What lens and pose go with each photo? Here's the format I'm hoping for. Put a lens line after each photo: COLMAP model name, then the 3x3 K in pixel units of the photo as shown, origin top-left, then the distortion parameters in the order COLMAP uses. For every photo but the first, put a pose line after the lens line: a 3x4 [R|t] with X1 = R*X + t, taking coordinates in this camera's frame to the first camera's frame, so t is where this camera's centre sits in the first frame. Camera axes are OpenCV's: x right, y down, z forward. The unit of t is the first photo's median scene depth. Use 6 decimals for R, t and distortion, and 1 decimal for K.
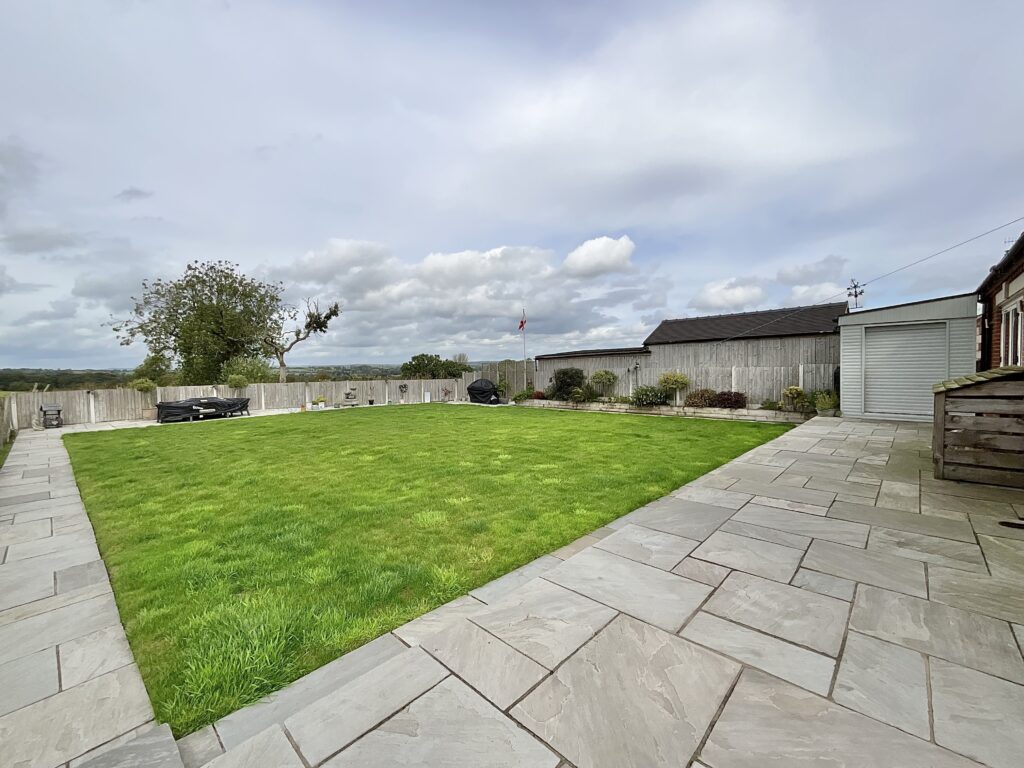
lens RADIAL K [[429.5, 0, 508.3], [0, 429.5, 385.5], [0, 0, 1]] dist [-0.001837, 0.000410]
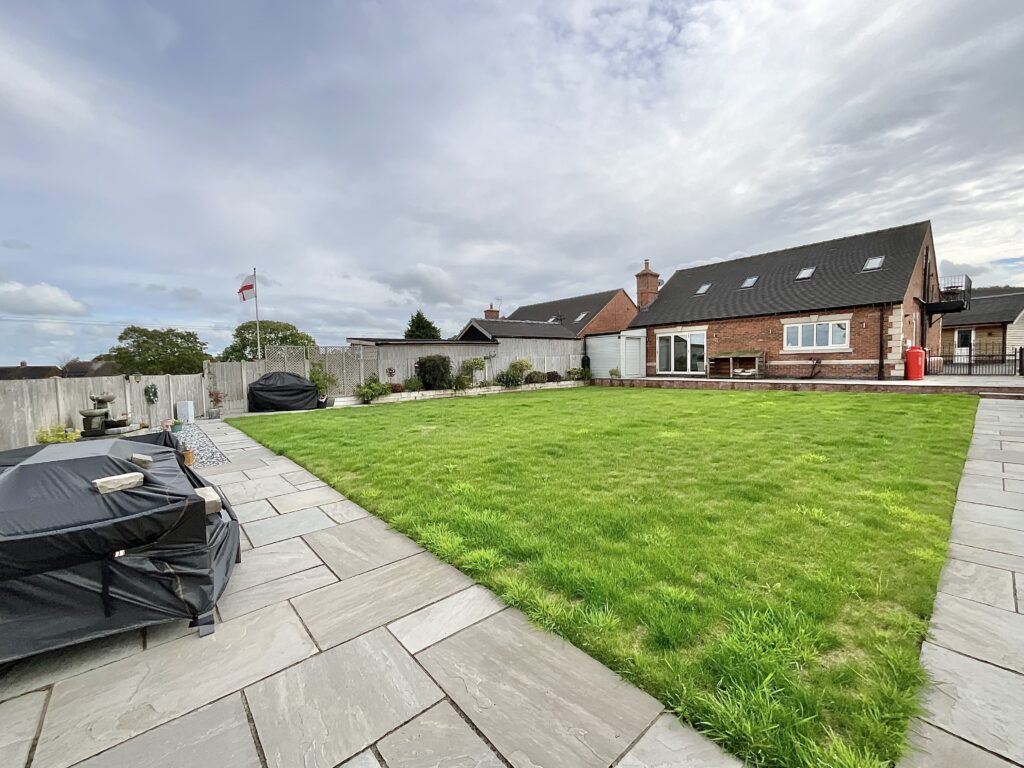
lens RADIAL K [[429.5, 0, 513.8], [0, 429.5, 382.8], [0, 0, 1]] dist [-0.001837, 0.000410]
pose [[0.095155, -0.035806, 0.994818, -0.791265], [0.050665, 0.998232, 0.031083, -0.000891], [-0.994172, 0.047445, 0.096801, 0.753120]]
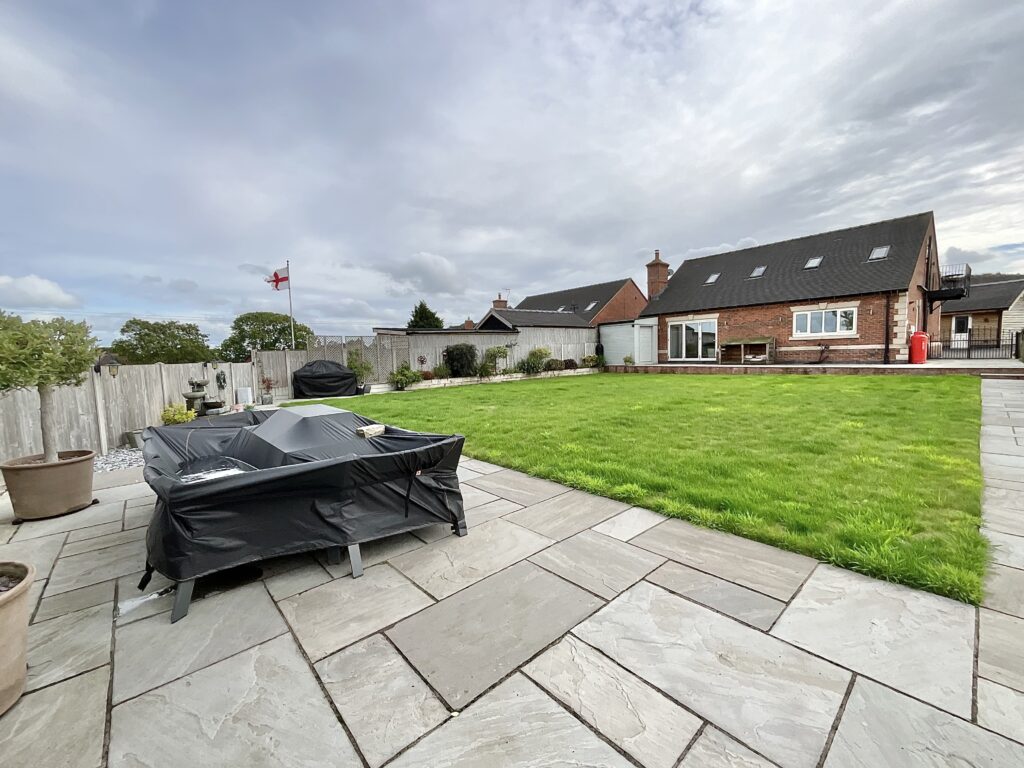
lens RADIAL K [[429.5, 0, 513.6], [0, 429.5, 385.8], [0, 0, 1]] dist [-0.001837, 0.000410]
pose [[0.083301, -0.065322, 0.994381, -0.841286], [0.058470, 0.996451, 0.060560, 0.002261], [-0.994808, 0.053097, 0.086825, 0.815721]]
